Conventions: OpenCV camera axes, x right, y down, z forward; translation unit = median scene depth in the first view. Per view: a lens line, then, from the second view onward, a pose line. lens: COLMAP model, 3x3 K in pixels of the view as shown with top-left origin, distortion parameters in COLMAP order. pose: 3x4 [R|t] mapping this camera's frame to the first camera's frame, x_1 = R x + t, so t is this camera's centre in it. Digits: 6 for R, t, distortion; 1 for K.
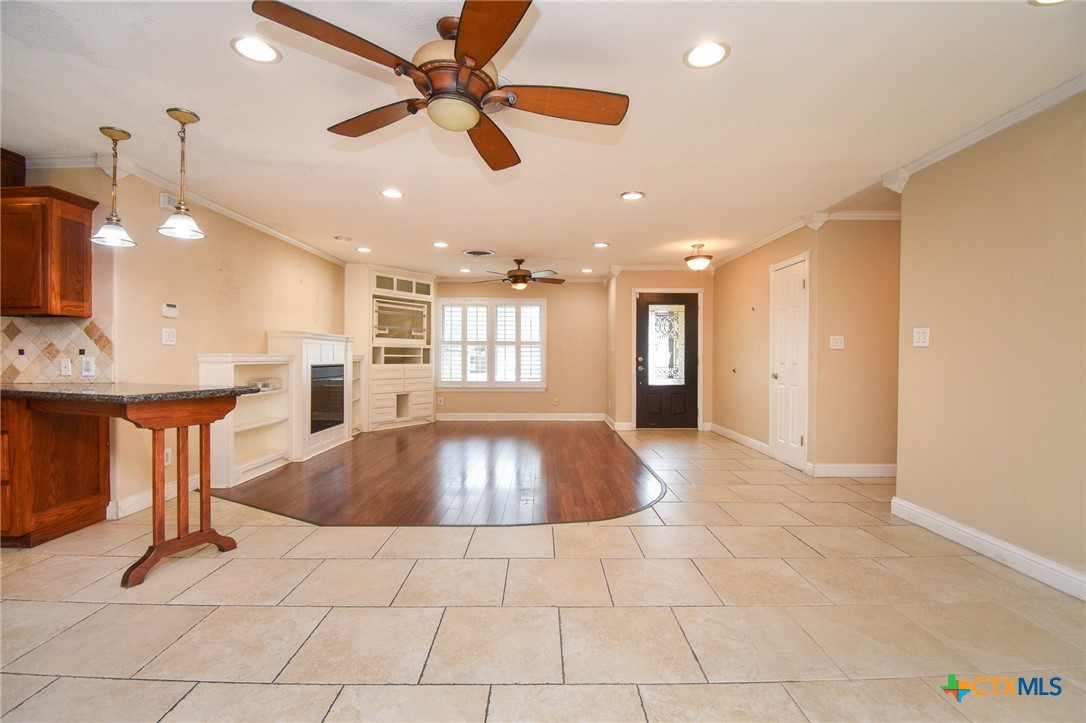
lens RADIAL K [[487.1, 0, 559.1], [0, 487.1, 355.9], [0, 0, 1]] dist [0.011532, -0.021716]
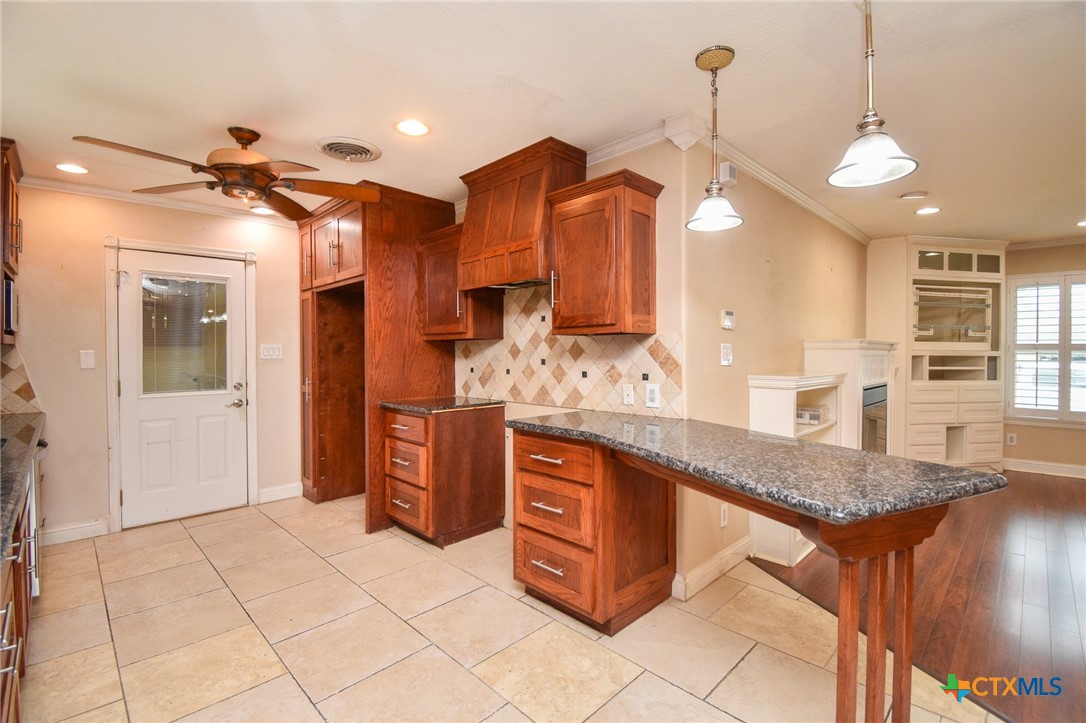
lens RADIAL K [[487.5, 0, 535.8], [0, 487.5, 354.5], [0, 0, 1]] dist [0.015742, -0.023211]
pose [[0.675600, 0.006915, -0.737236, -0.242256], [-0.002602, 0.999972, 0.006996, -0.024237], [0.737264, -0.002808, 0.675599, 0.148414]]
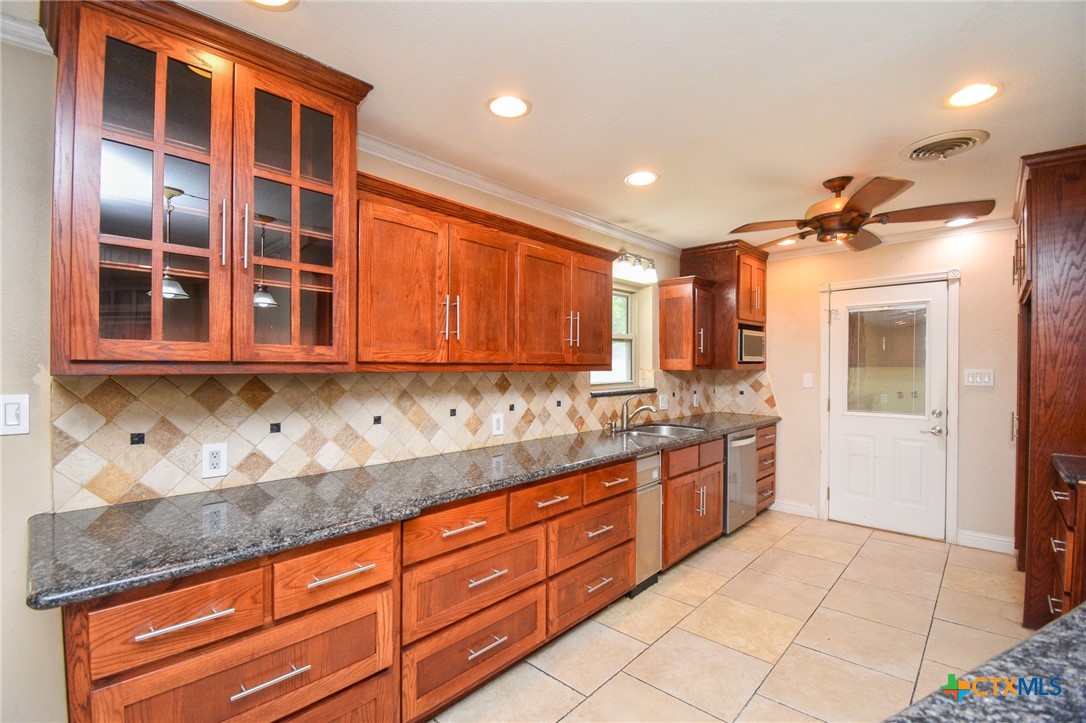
lens RADIAL K [[482.9, 0, 555.8], [0, 482.9, 369.8], [0, 0, 1]] dist [0.019697, -0.022267]
pose [[-0.690461, 0.011237, -0.723283, -0.213870], [-0.002184, 0.999842, 0.017618, -0.039729], [0.723367, 0.013744, -0.690327, 0.348453]]
